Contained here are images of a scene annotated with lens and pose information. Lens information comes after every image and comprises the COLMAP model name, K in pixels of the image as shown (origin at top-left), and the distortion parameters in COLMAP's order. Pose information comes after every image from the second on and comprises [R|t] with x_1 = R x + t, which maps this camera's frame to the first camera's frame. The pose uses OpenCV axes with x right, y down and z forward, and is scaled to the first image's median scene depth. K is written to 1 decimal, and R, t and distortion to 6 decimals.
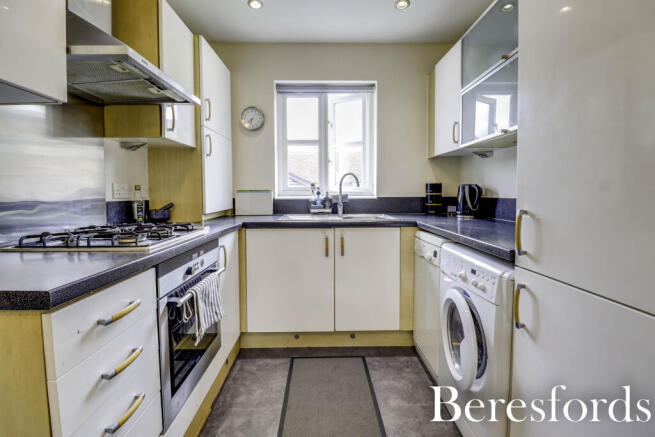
lens RADIAL K [[305.7, 0, 328.6], [0, 305.7, 207.7], [0, 0, 1]] dist [-0.002037, -0.000384]
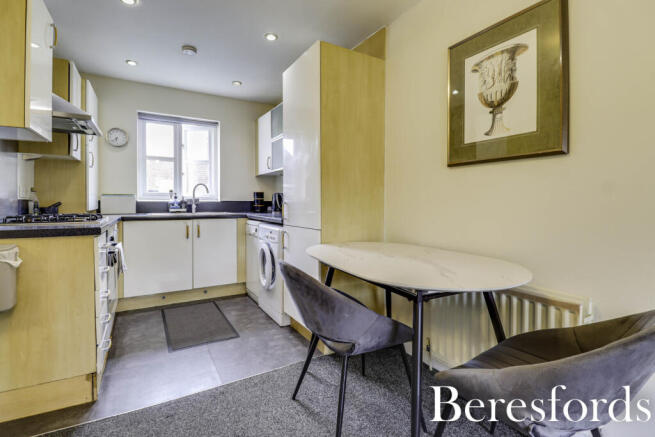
lens RADIAL K [[305.7, 0, 328.6], [0, 305.7, 207.7], [0, 0, 1]] dist [-0.002037, -0.000384]
pose [[0.868753, -0.001568, 0.495243, -0.120588], [0.017321, 0.999479, -0.027219, 0.049323], [-0.494943, 0.032224, 0.868328, -0.538770]]
